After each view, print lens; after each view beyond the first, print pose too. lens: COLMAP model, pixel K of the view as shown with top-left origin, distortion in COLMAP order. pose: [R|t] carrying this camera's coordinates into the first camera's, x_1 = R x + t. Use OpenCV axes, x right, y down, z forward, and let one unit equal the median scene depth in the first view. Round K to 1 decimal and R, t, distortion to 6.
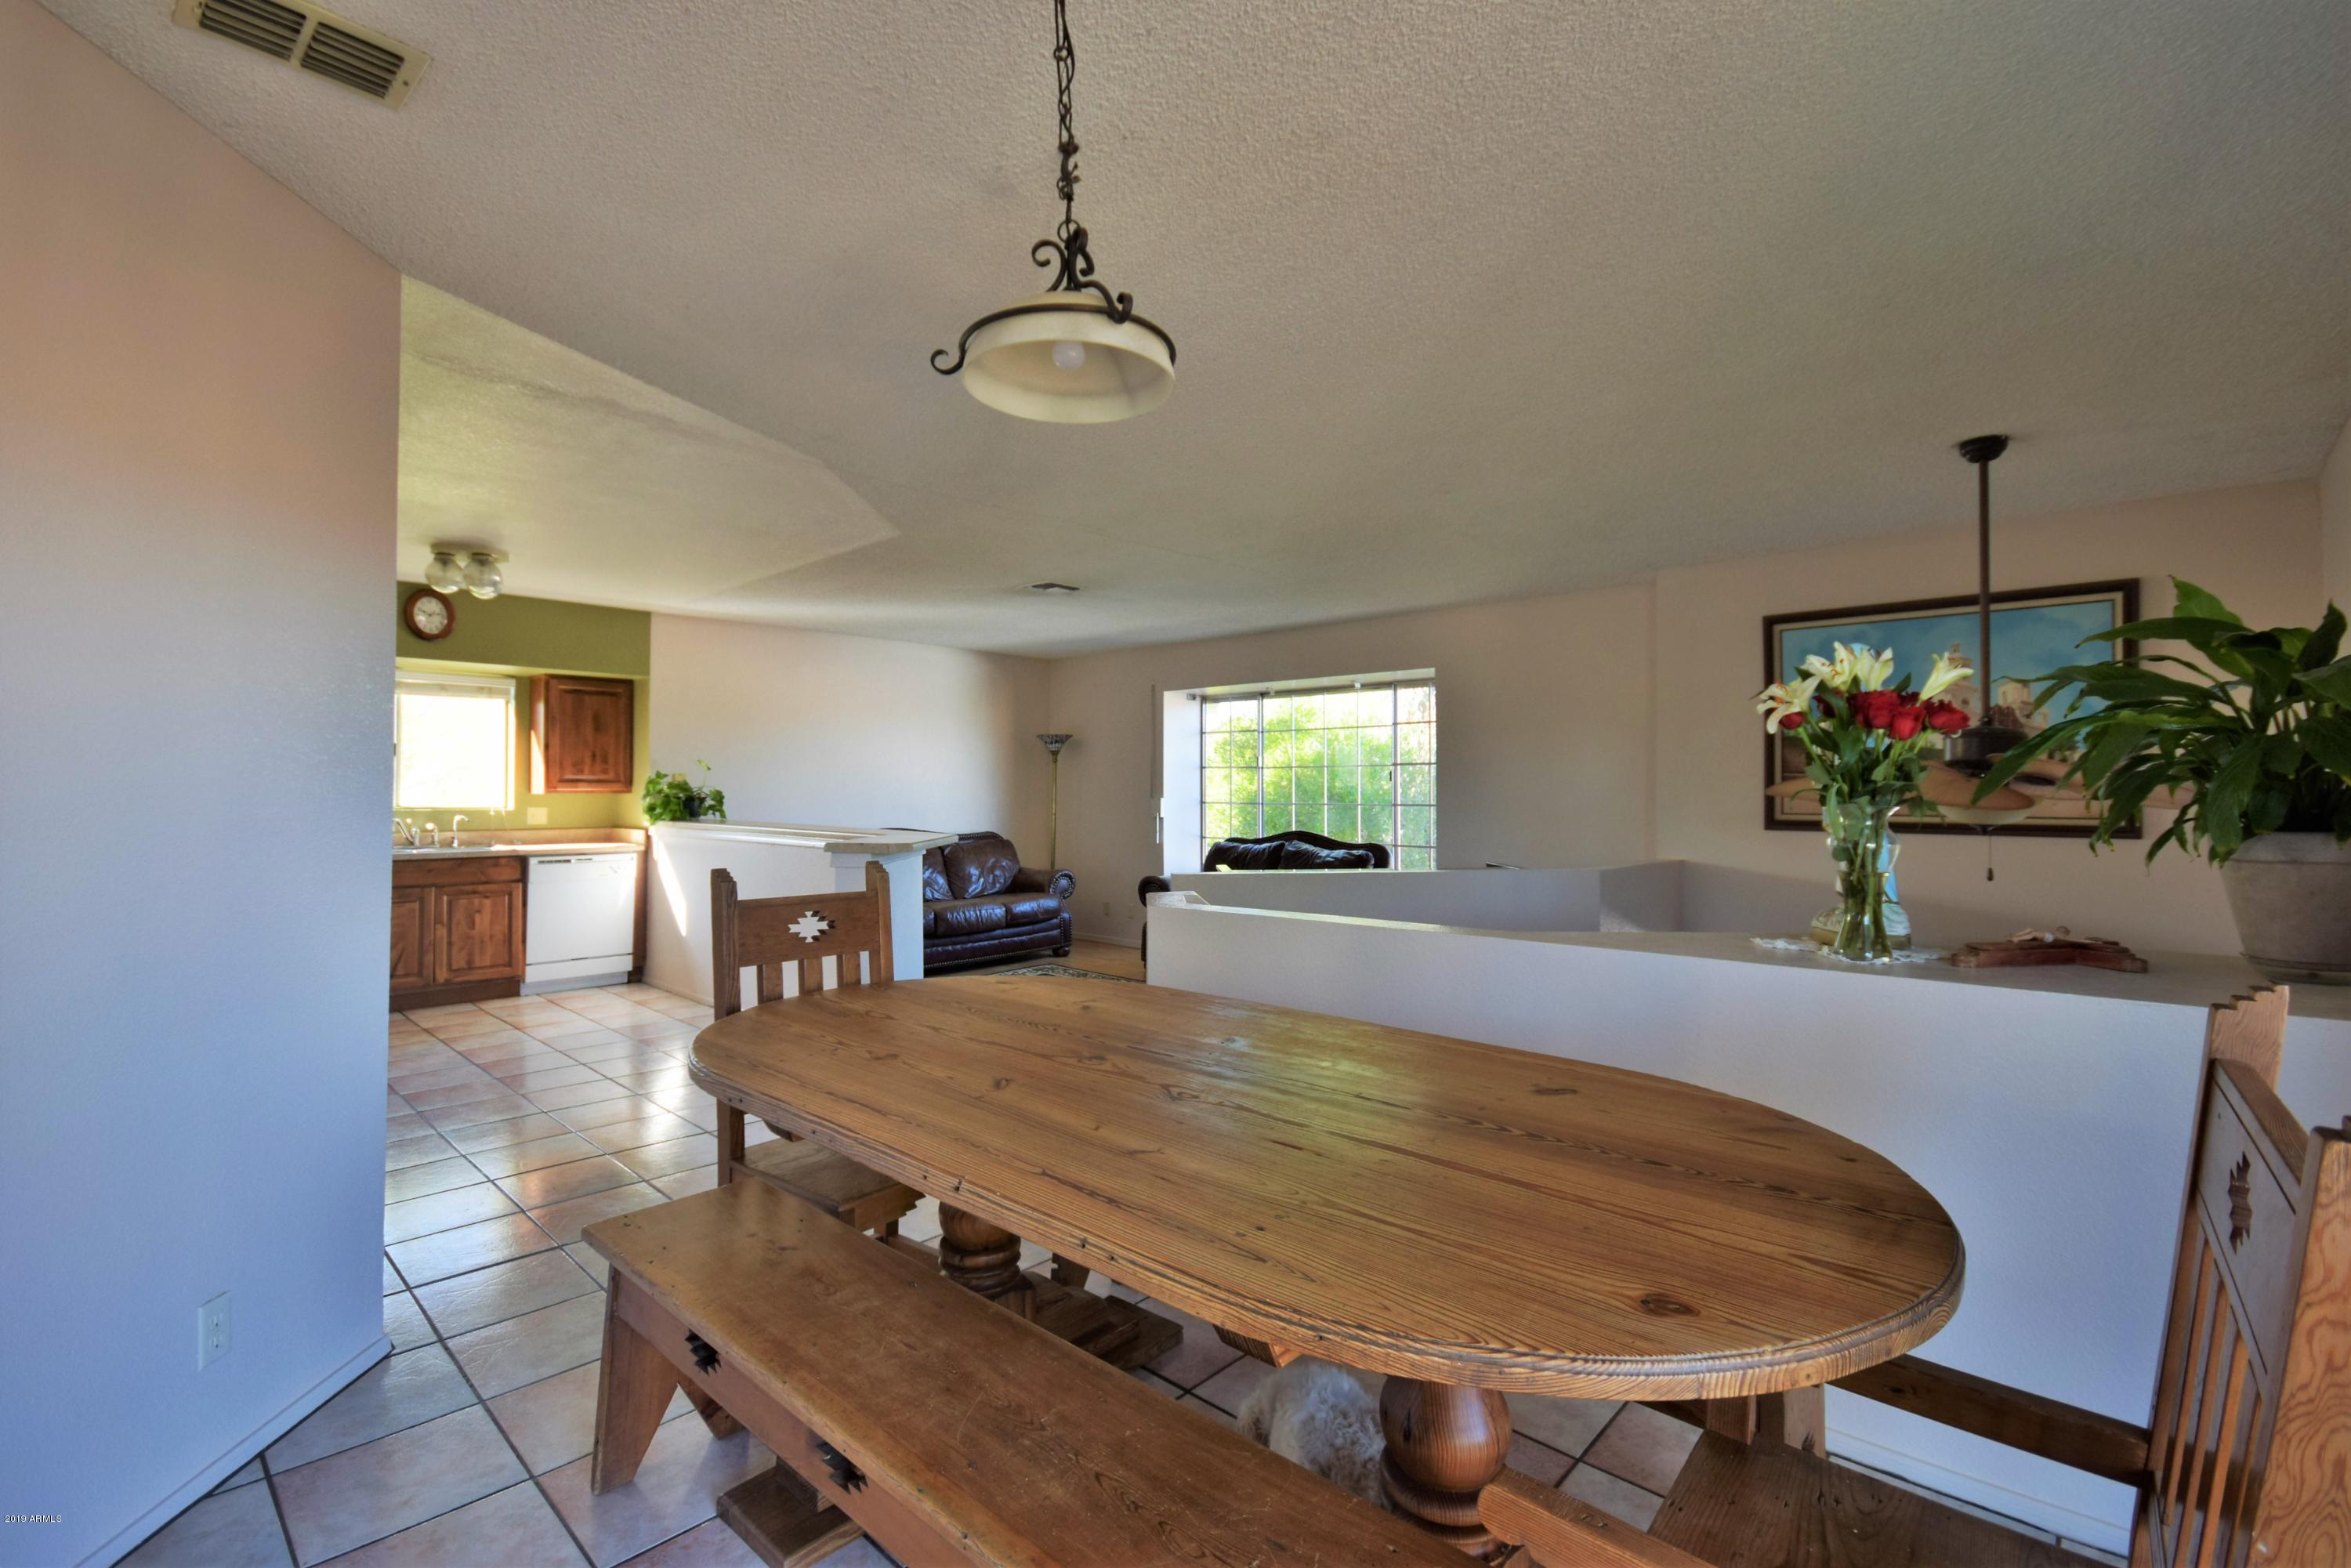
lens RADIAL K [[1025.8, 0, 1167.0], [0, 1025.8, 782.5], [0, 0, 1]] dist [0.006829, -0.009882]
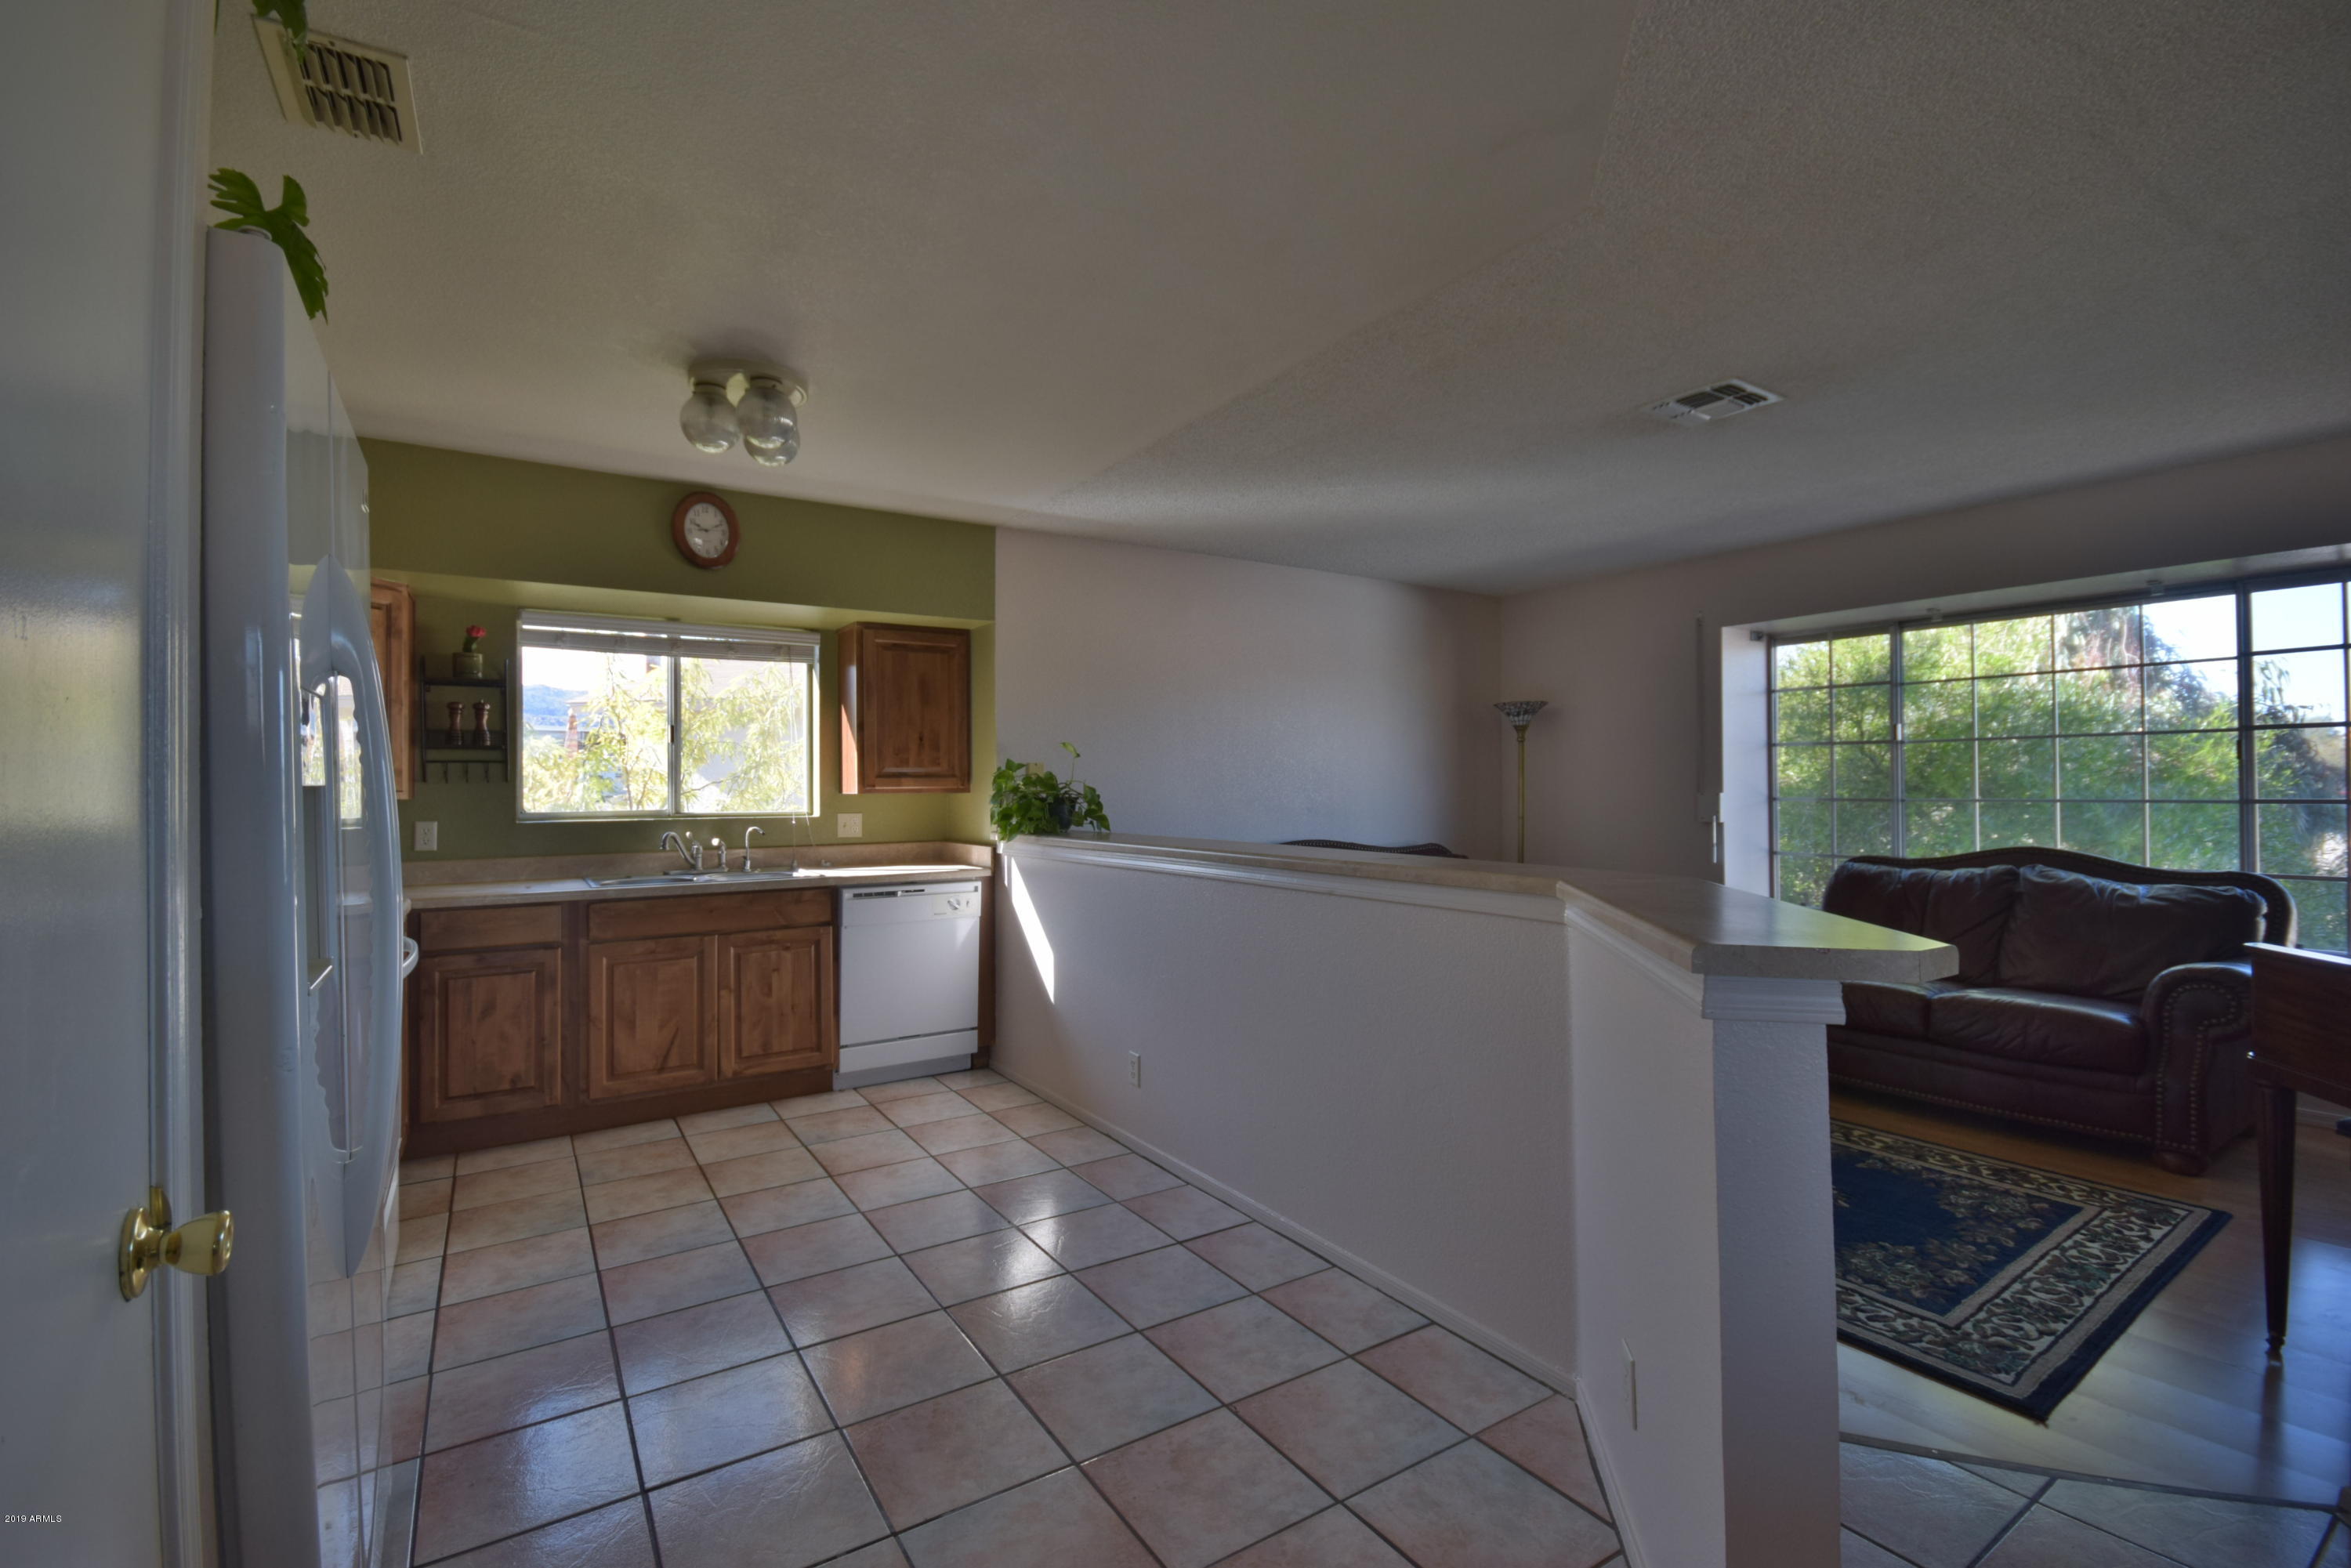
lens RADIAL K [[1025.8, 0, 1165.2], [0, 1025.8, 782.7], [0, 0, 1]] dist [0.006829, -0.009882]
pose [[0.971036, -0.010528, -0.238702, -0.229787], [0.012102, 0.999914, 0.005131, 0.001841], [0.238628, -0.007871, 0.971079, 0.359793]]
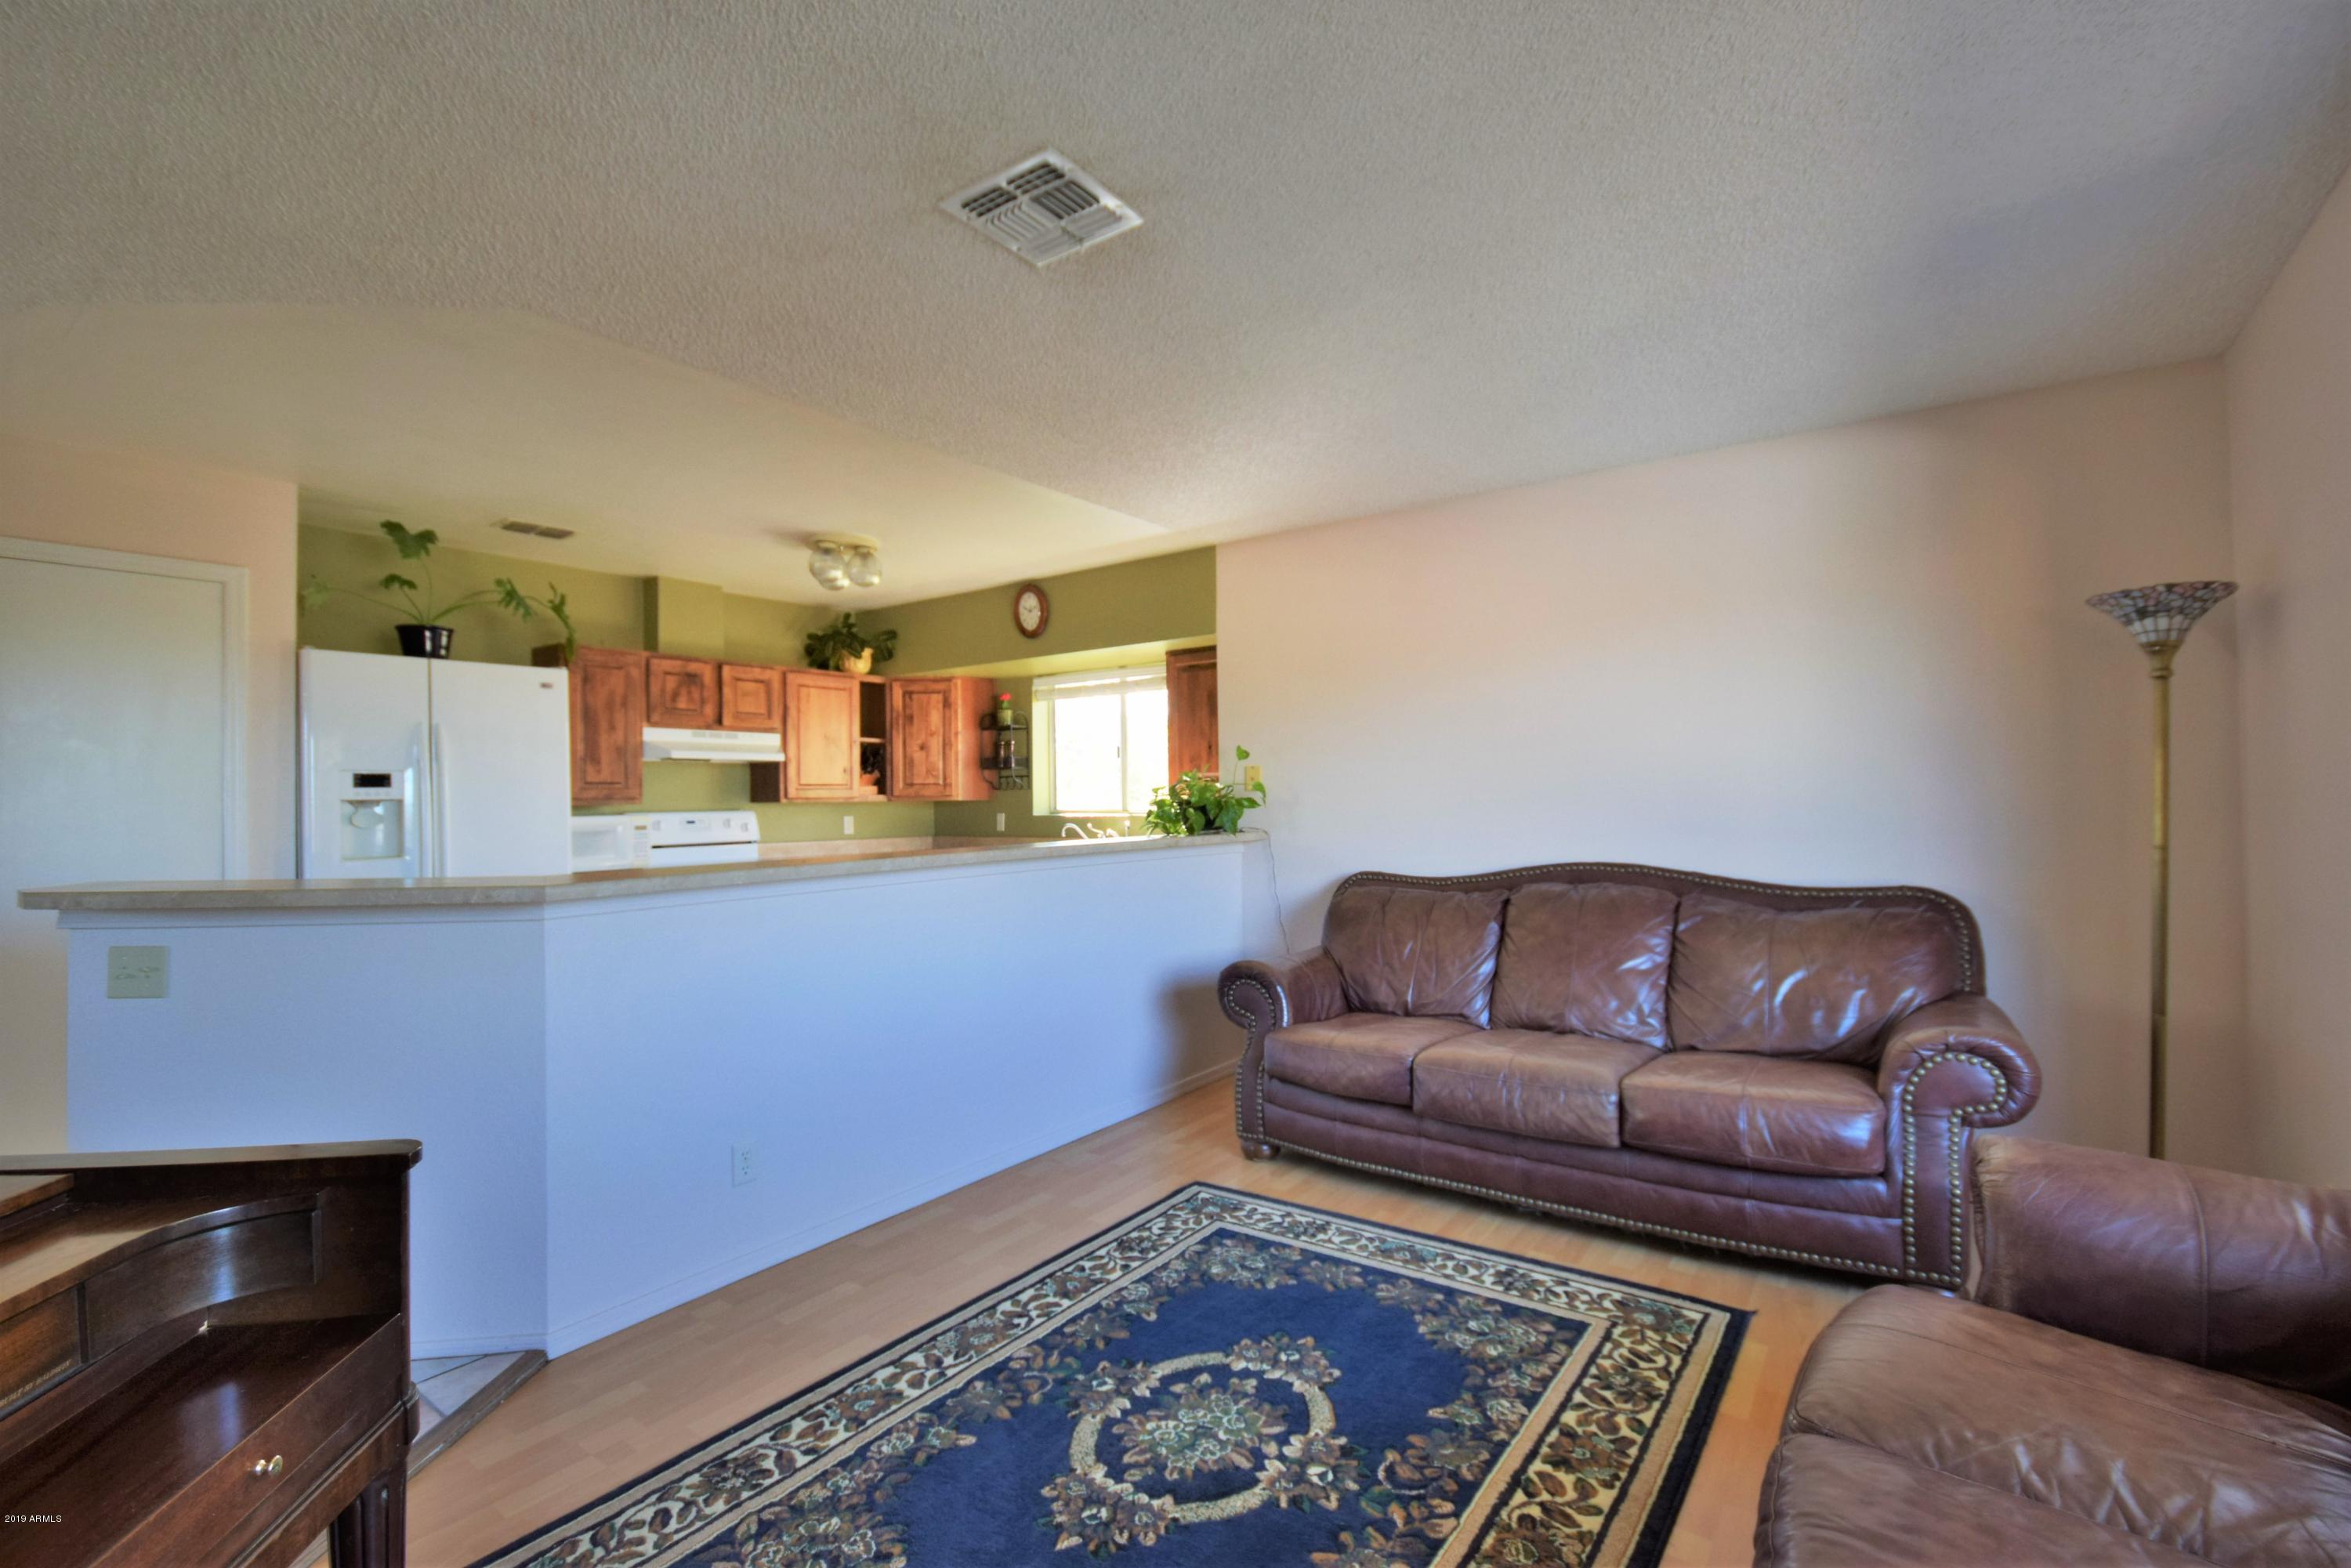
lens RADIAL K [[1025.8, 0, 1174.3], [0, 1025.8, 780.2], [0, 0, 1]] dist [0.006829, -0.009882]
pose [[0.121489, -0.021036, -0.992370, 0.209274], [0.023423, 0.999558, -0.018321, 0.012368], [0.992316, -0.021018, 0.121928, 0.871647]]
